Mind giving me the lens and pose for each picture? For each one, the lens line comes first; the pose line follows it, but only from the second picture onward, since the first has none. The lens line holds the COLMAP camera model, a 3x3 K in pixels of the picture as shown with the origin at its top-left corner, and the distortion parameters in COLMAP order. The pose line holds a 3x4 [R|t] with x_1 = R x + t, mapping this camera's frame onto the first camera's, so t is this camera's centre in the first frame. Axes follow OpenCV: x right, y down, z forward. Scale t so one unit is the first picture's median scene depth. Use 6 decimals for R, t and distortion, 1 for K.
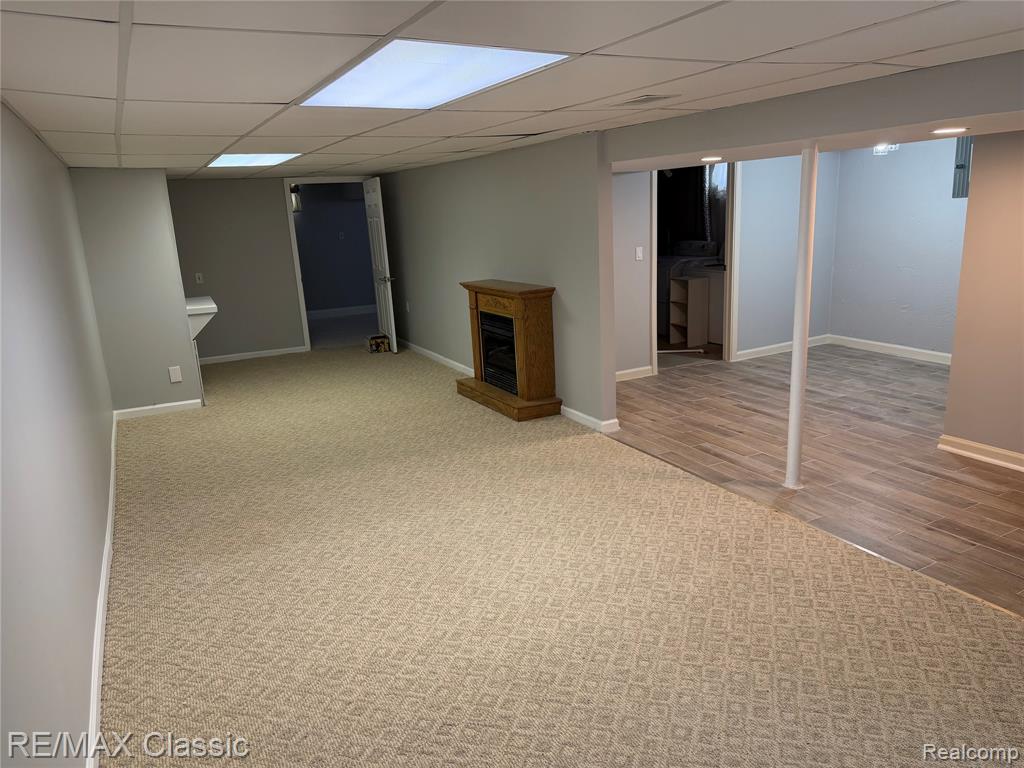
lens RADIAL K [[721.2, 0, 508.2], [0, 721.2, 385.8], [0, 0, 1]] dist [0.045162, -0.053028]
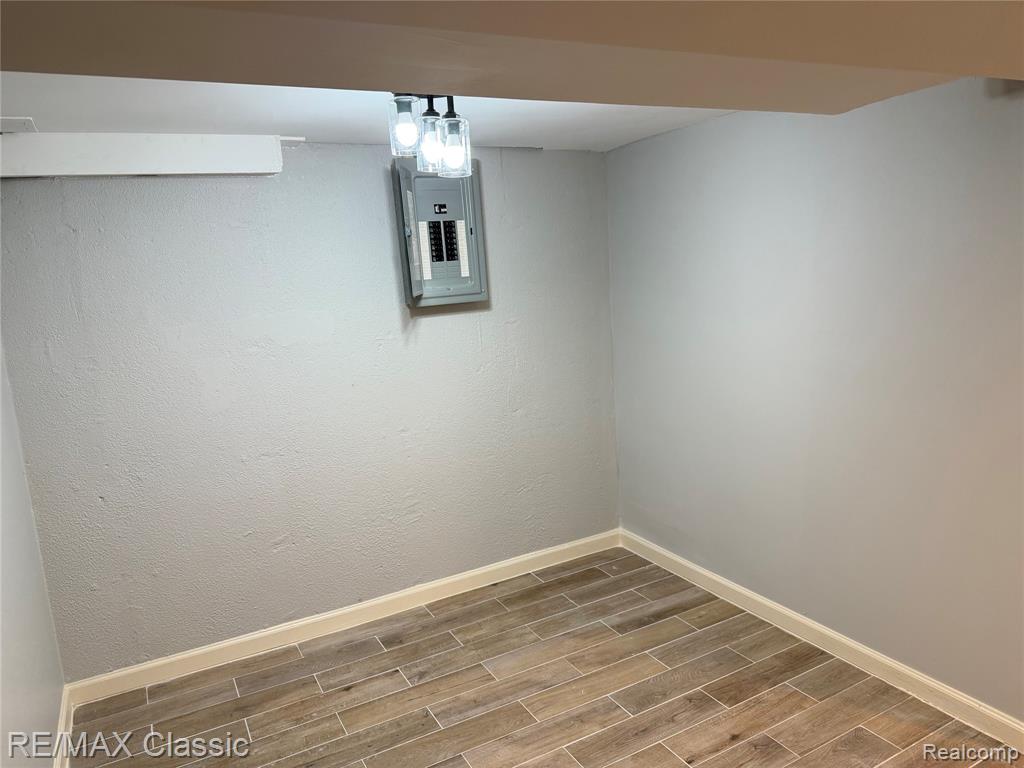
lens RADIAL K [[721.2, 0, 508.2], [0, 721.2, 385.8], [0, 0, 1]] dist [0.045162, -0.053028]
pose [[-0.005169, -0.110165, 0.993900, 0.129574], [0.320176, 0.941408, 0.106012, -0.231167], [-0.947344, 0.318771, 0.030406, 0.952730]]
